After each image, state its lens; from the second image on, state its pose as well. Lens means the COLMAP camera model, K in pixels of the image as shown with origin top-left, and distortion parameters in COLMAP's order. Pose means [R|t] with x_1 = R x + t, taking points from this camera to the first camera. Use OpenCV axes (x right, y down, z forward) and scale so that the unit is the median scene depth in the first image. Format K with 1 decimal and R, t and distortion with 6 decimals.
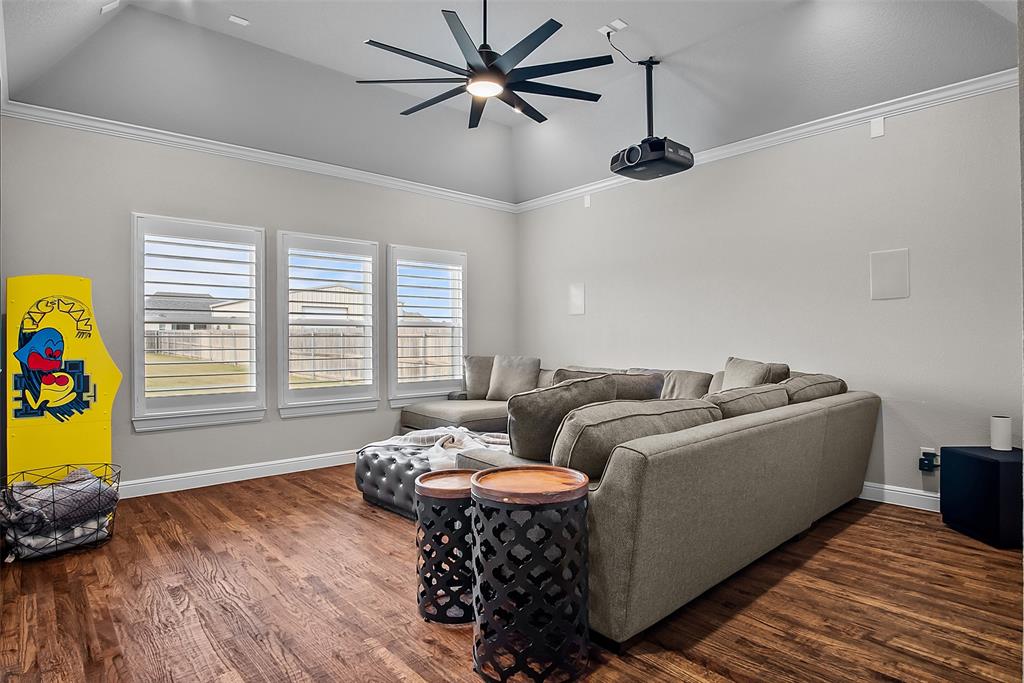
lens RADIAL K [[555.1, 0, 510.5], [0, 555.1, 344.4], [0, 0, 1]] dist [-0.024439, 0.001393]
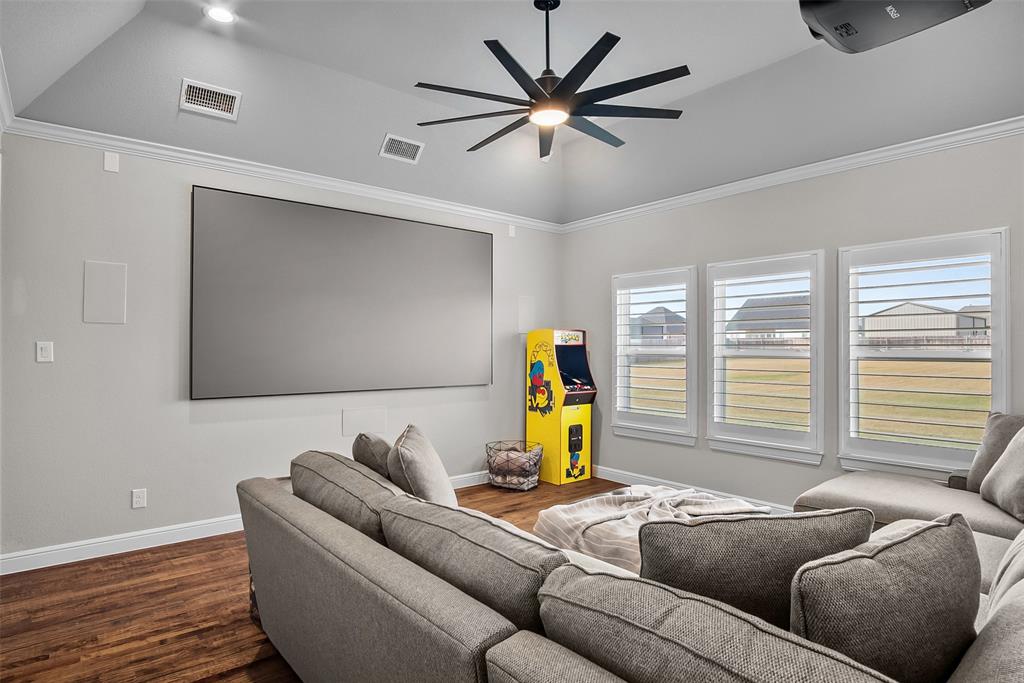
lens RADIAL K [[555.1, 0, 510.5], [0, 555.1, 344.4], [0, 0, 1]] dist [-0.024439, 0.001393]
pose [[-0.037653, -0.004513, -0.999281, 0.878384], [-0.010451, 0.999937, -0.004123, -0.071758], [0.999236, 0.010288, -0.037698, 0.970163]]
